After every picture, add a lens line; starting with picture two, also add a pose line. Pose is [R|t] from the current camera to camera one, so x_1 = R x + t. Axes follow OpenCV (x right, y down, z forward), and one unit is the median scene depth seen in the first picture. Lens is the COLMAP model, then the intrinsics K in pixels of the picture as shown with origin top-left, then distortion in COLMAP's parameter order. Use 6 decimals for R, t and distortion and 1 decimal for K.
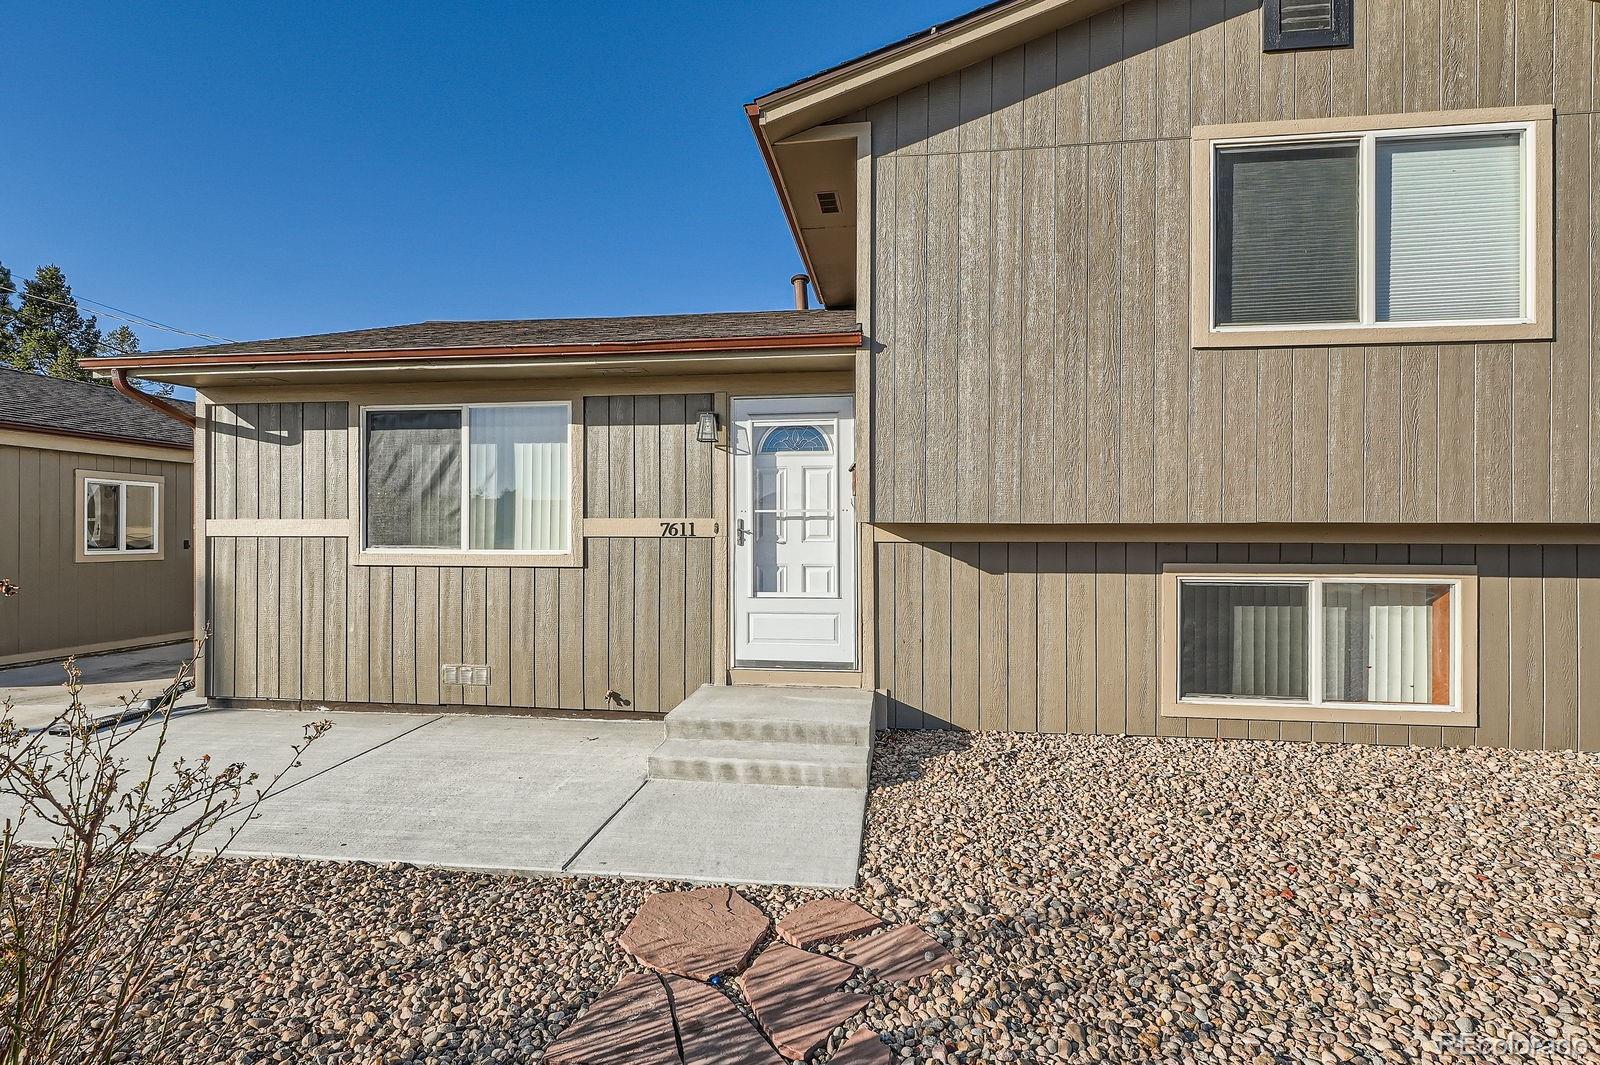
lens RADIAL K [[796.3, 0, 805.6], [0, 796.3, 531.8], [0, 0, 1]] dist [-0.010385, 0.007364]
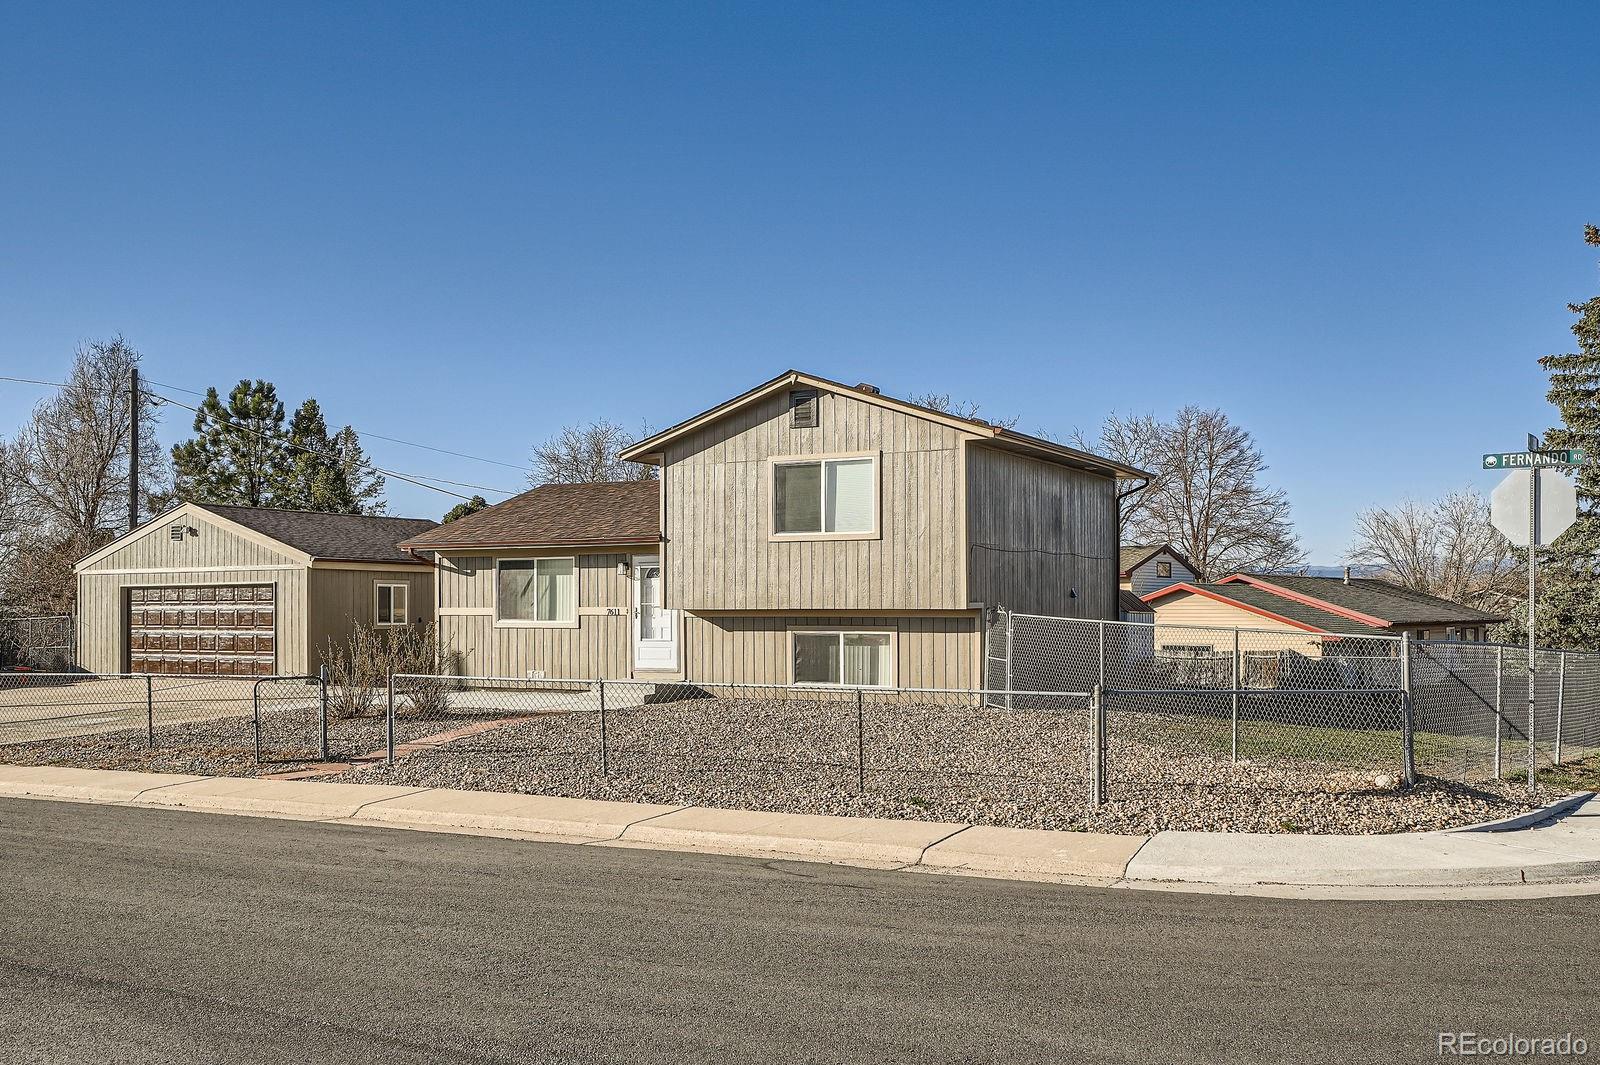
lens RADIAL K [[1463.9, 0, 763.9], [0, 1463.9, 579.6], [0, 0, 1]] dist [0.012466, -0.009204]
pose [[0.927491, -0.011142, -0.373680, 1.943170], [0.005779, 0.999864, -0.015471, -0.030519], [0.373802, 0.012189, 0.927429, -2.950557]]
